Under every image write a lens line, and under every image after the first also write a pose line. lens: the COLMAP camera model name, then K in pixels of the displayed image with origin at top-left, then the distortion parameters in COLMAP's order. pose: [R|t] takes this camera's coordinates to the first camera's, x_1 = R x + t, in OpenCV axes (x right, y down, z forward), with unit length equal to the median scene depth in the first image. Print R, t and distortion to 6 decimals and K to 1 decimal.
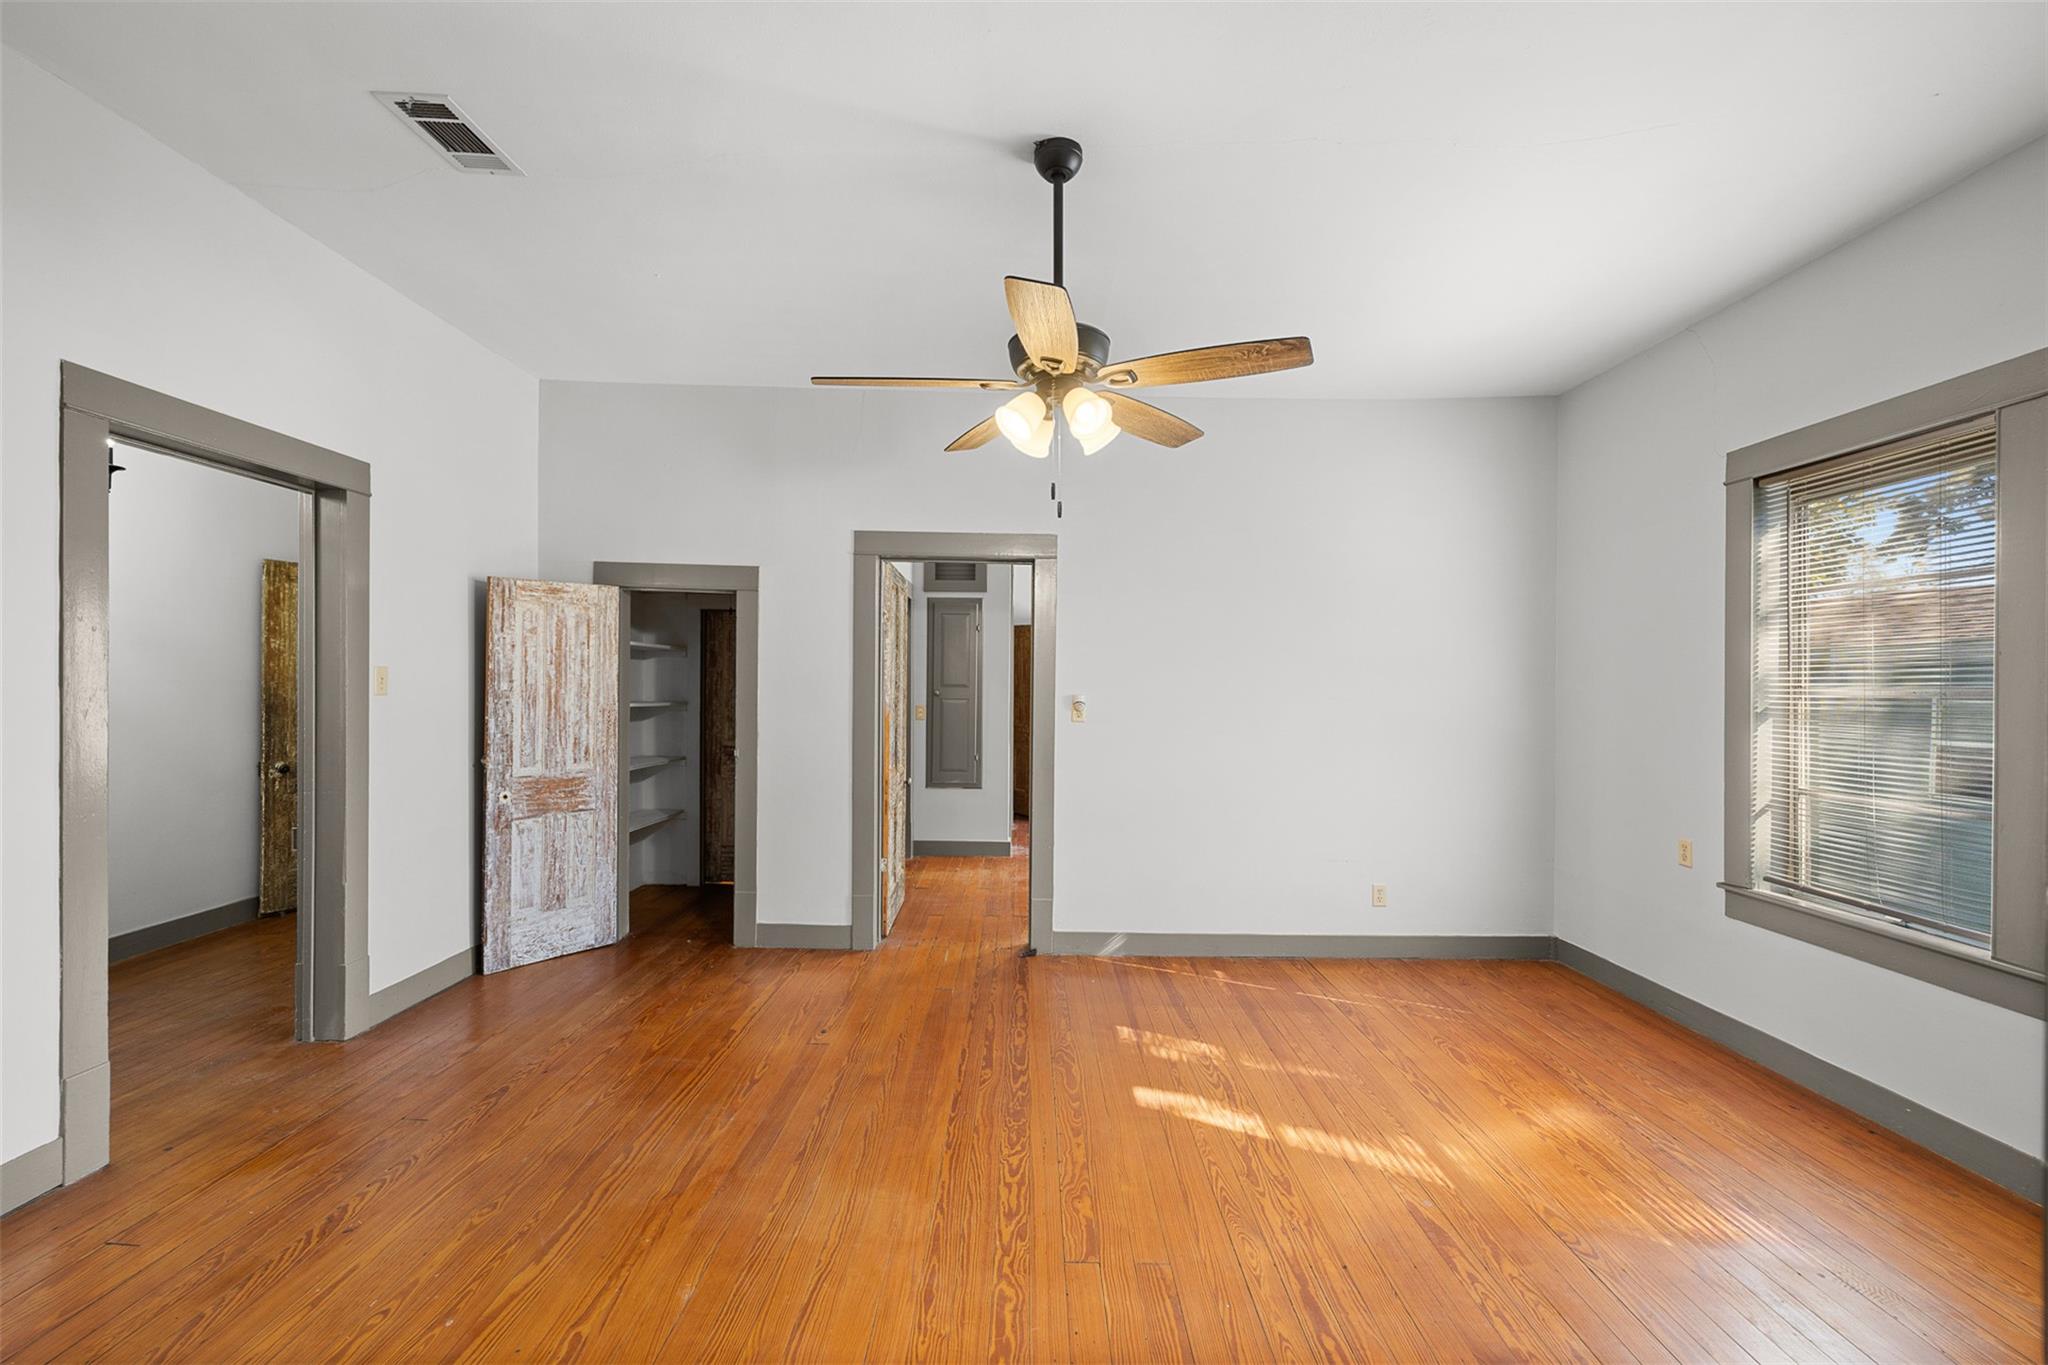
lens RADIAL K [[853.5, 0, 1032.3], [0, 853.5, 690.6], [0, 0, 1]] dist [0.001336, 0.000426]
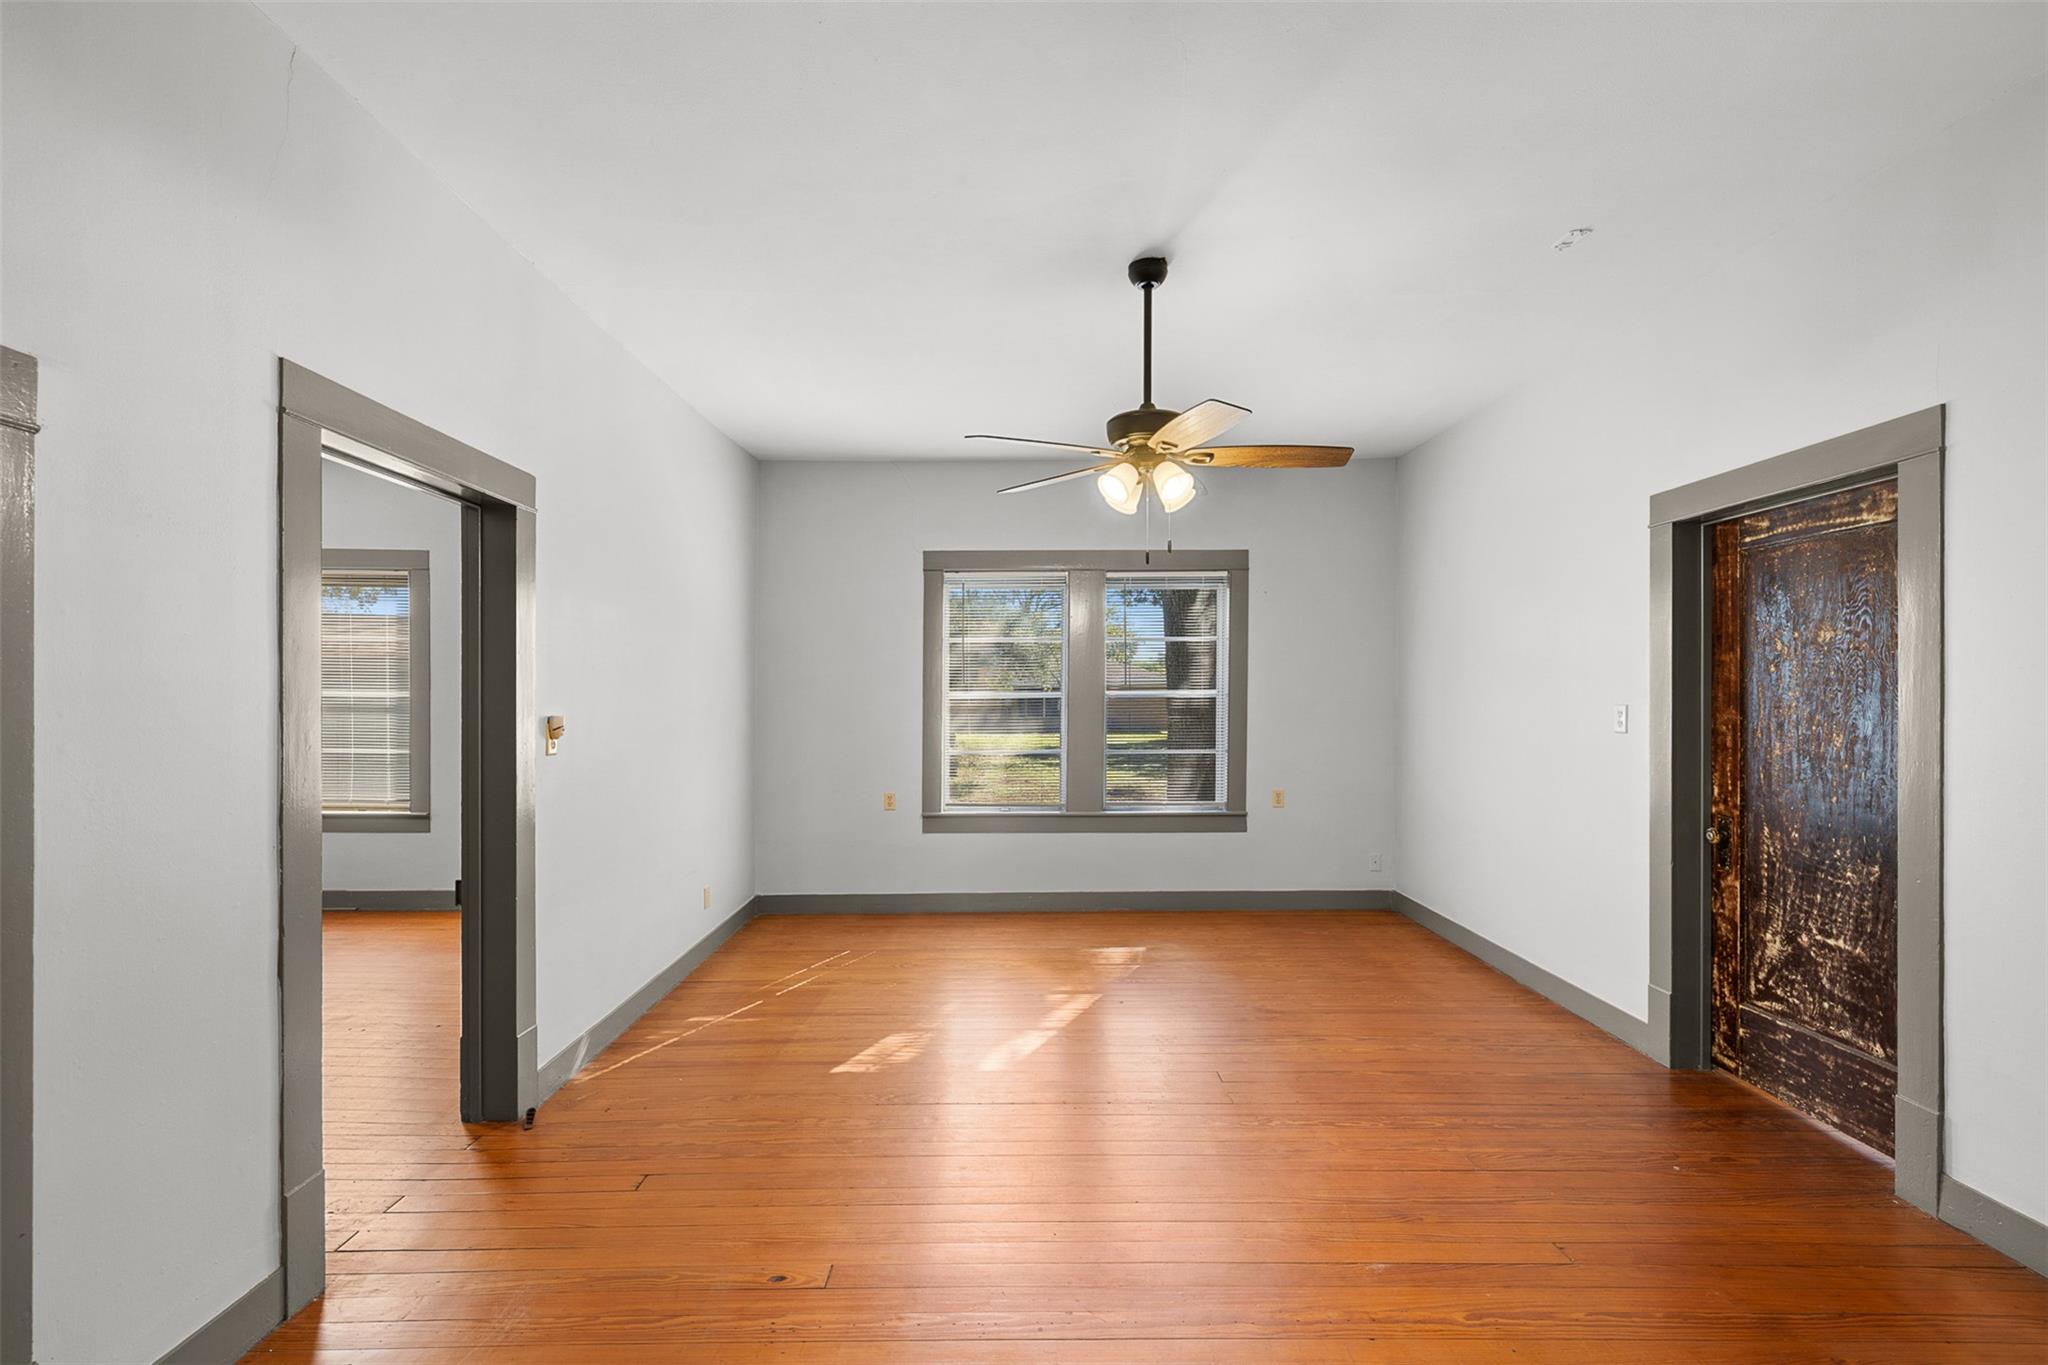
lens RADIAL K [[853.5, 0, 1010.7], [0, 853.5, 692.6], [0, 0, 1]] dist [0.001336, 0.000426]
pose [[0.016014, -0.010584, 0.999816, -0.739475], [0.010262, 0.999893, 0.010420, -0.018921], [-0.999819, 0.010093, 0.016121, 0.721669]]
